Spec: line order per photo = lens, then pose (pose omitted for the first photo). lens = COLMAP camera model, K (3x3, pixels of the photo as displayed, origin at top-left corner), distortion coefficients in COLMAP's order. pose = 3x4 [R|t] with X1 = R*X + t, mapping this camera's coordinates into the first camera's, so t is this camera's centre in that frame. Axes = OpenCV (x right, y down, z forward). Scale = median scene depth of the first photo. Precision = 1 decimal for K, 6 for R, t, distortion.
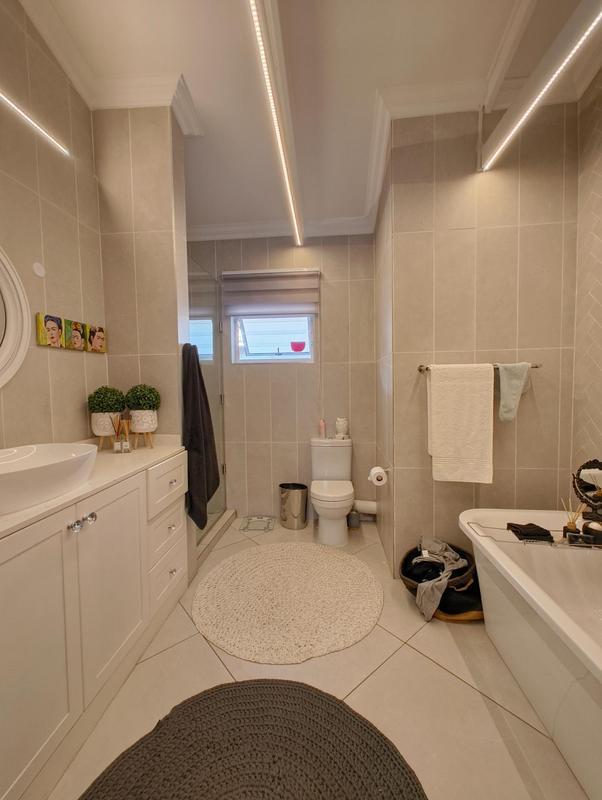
lens RADIAL K [[330.7, 0, 299.6], [0, 330.7, 401.0], [0, 0, 1]] dist [-0.002991, 0.001006]
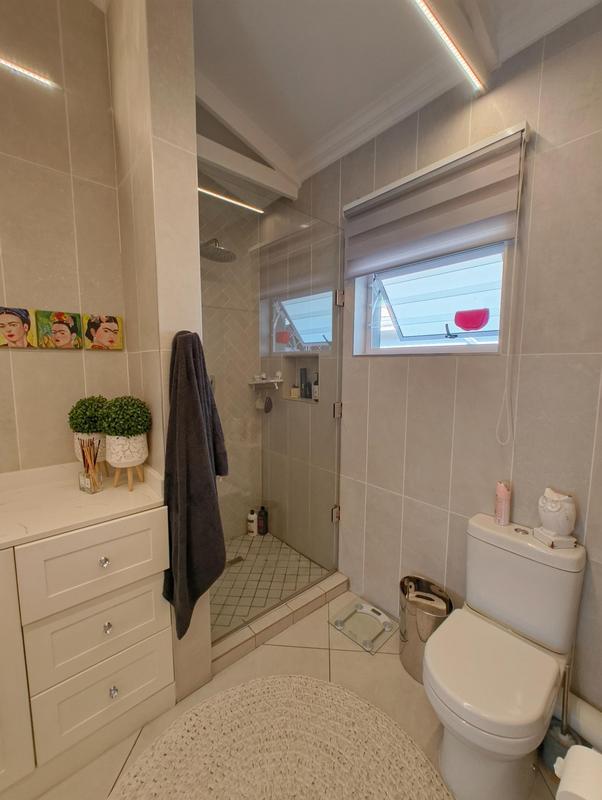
lens RADIAL K [[330.7, 0, 299.6], [0, 330.7, 401.0], [0, 0, 1]] dist [-0.002991, 0.001006]
pose [[0.721311, 0.092040, -0.686469, 0.252092], [-0.052844, 0.995555, 0.077955, -0.111588], [0.690593, -0.019954, 0.722969, 0.750665]]
